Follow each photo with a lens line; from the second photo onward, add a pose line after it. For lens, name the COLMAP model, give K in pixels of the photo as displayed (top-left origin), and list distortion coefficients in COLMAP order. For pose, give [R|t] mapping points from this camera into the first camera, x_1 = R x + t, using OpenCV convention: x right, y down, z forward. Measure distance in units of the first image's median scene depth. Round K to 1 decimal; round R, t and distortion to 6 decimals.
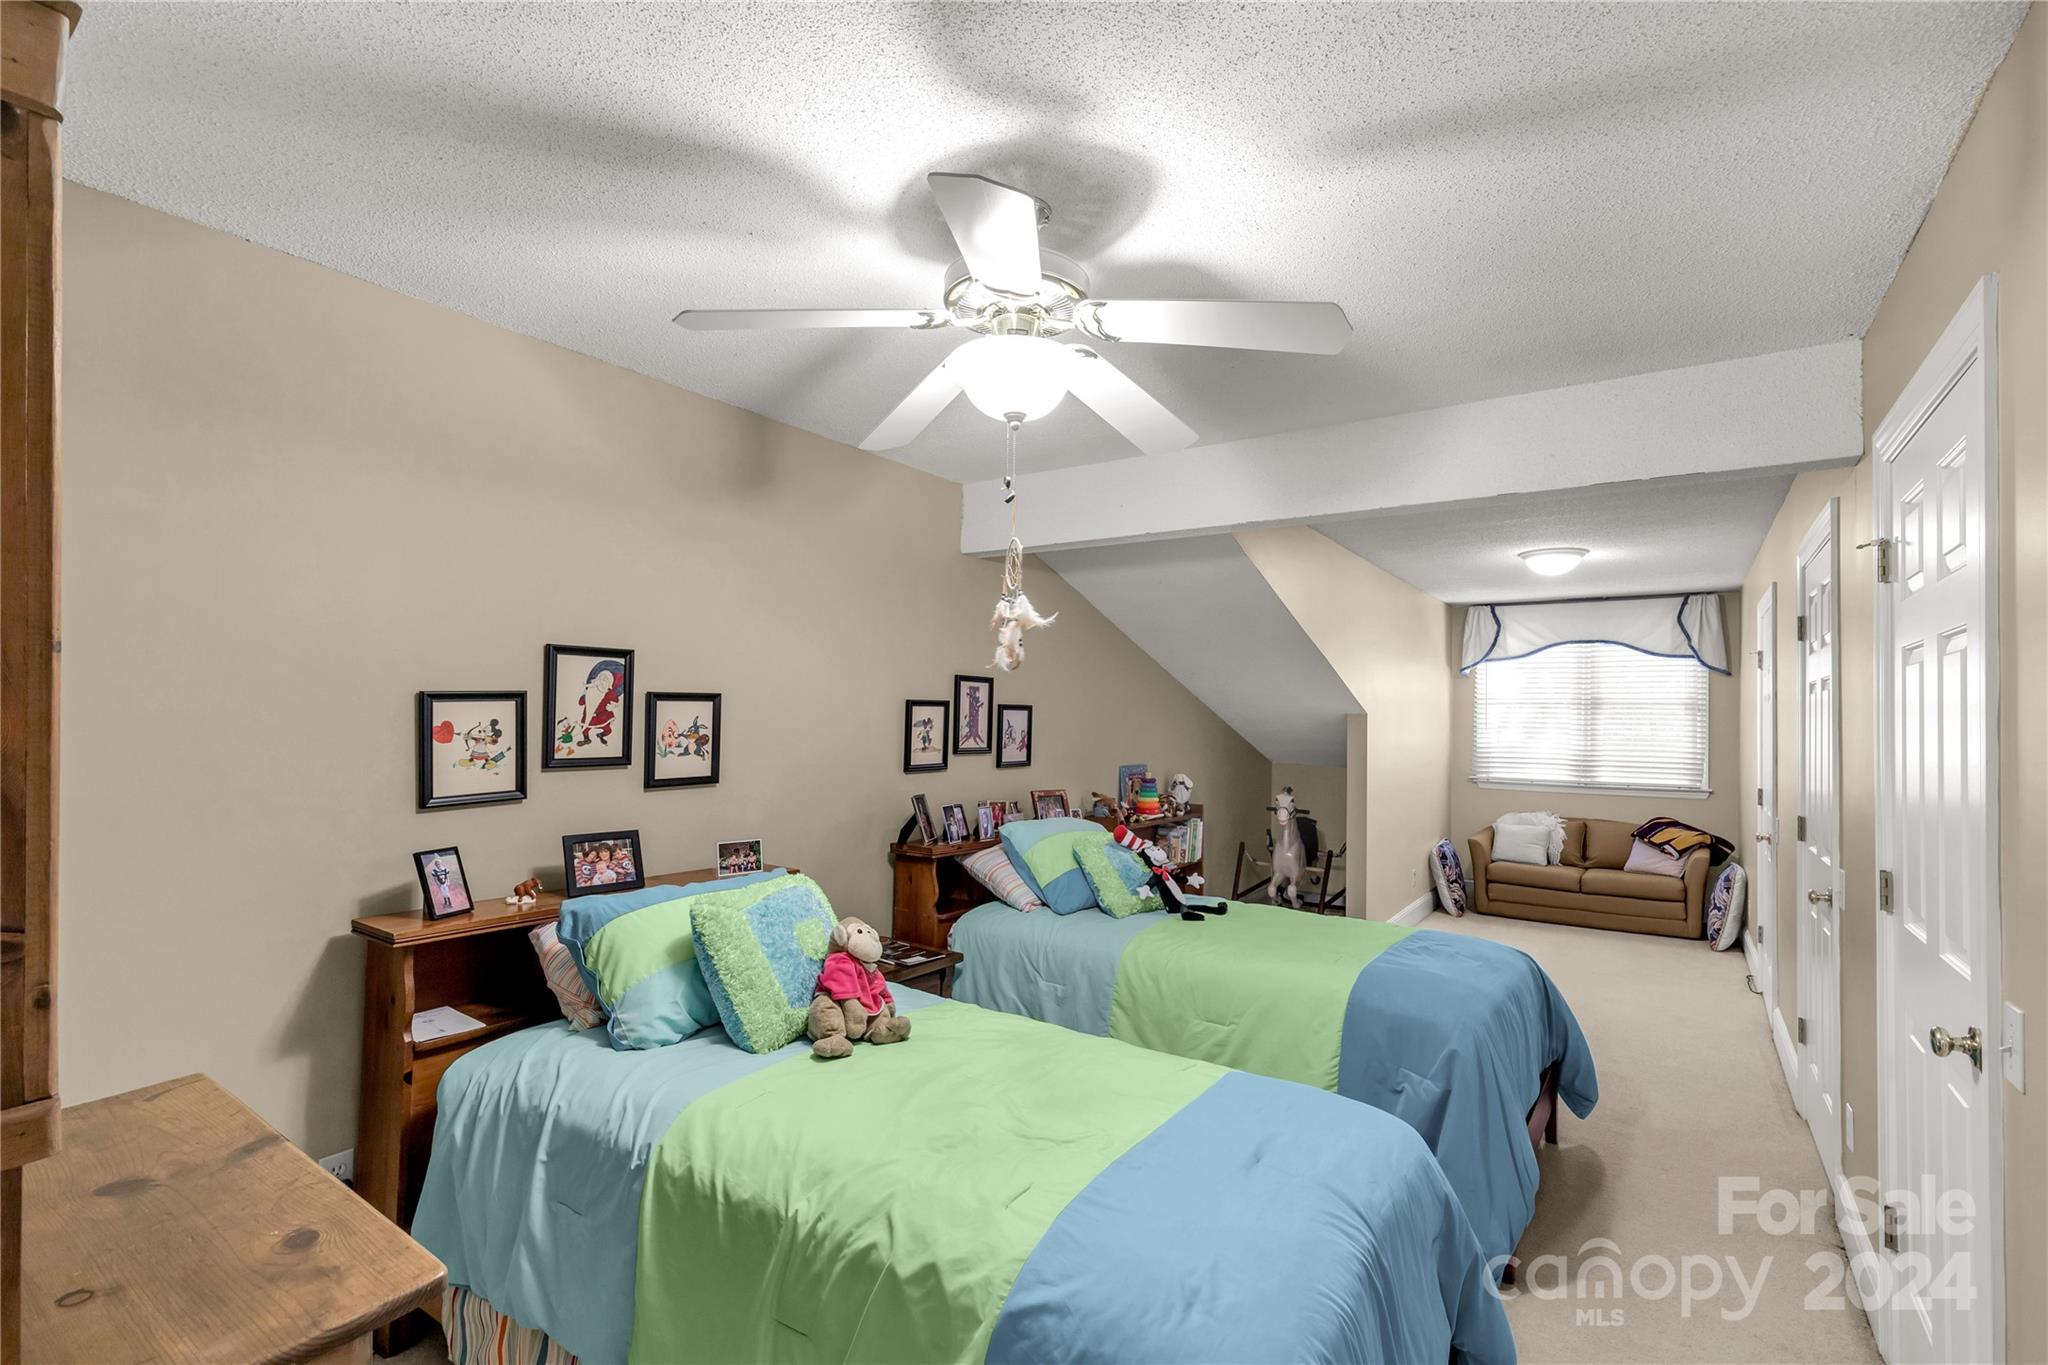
lens RADIAL K [[930.0, 0, 1028.6], [0, 930.0, 691.1], [0, 0, 1]] dist [0.005210, 0.000245]
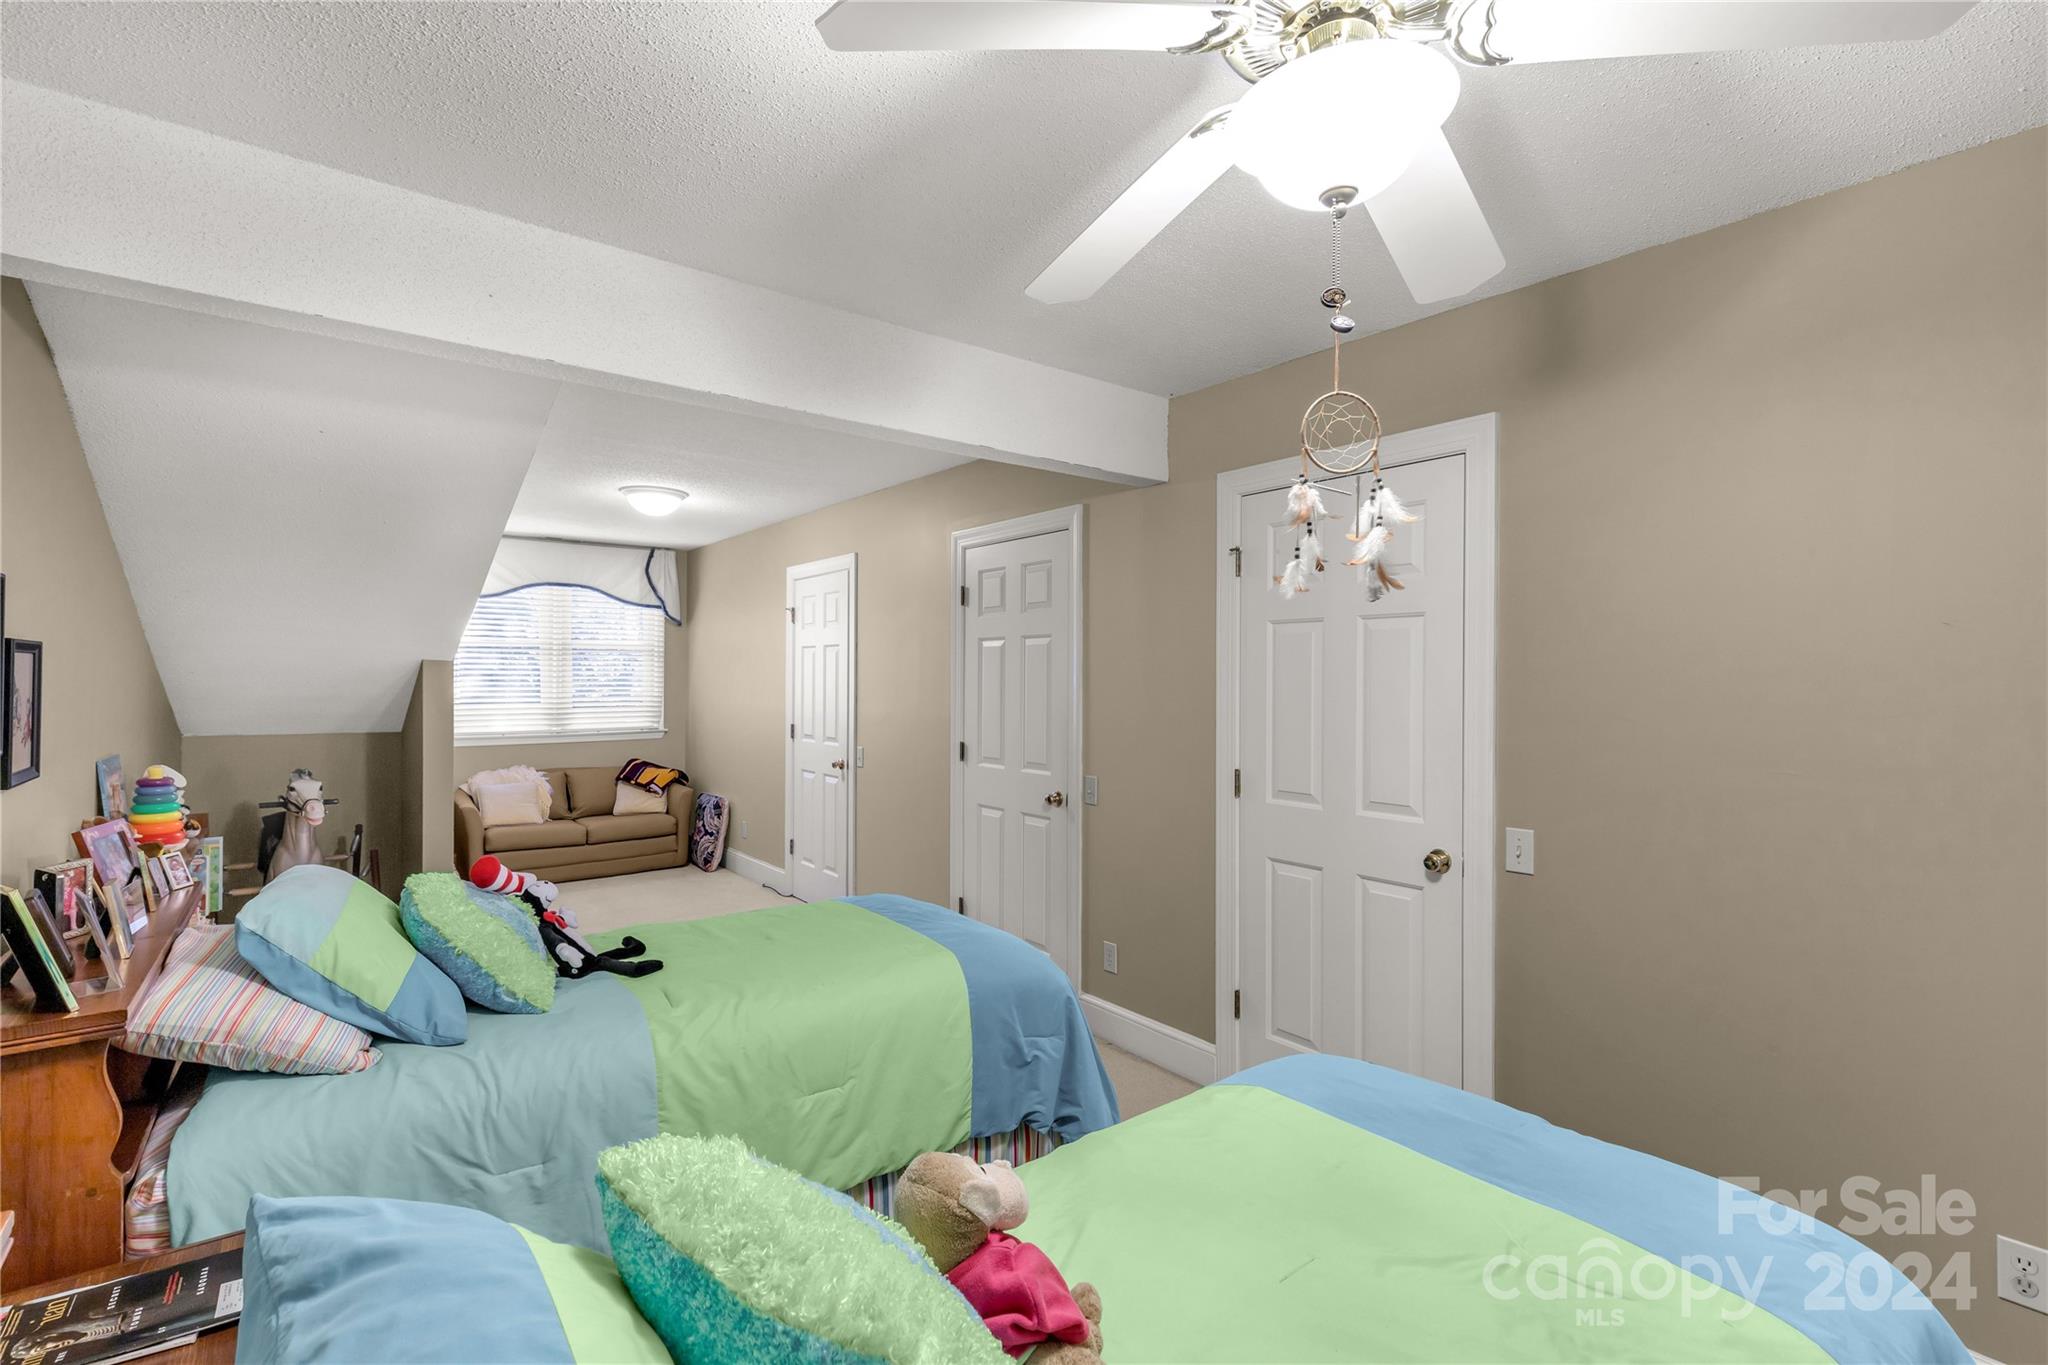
lens RADIAL K [[930.0, 0, 1030.1], [0, 930.0, 685.3], [0, 0, 1]] dist [0.005210, 0.000245]
pose [[0.312717, -0.024573, 0.949529, -0.181266], [-0.026719, 0.999042, 0.034654, 0.004826], [-0.949471, -0.036207, 0.311761, 0.266609]]
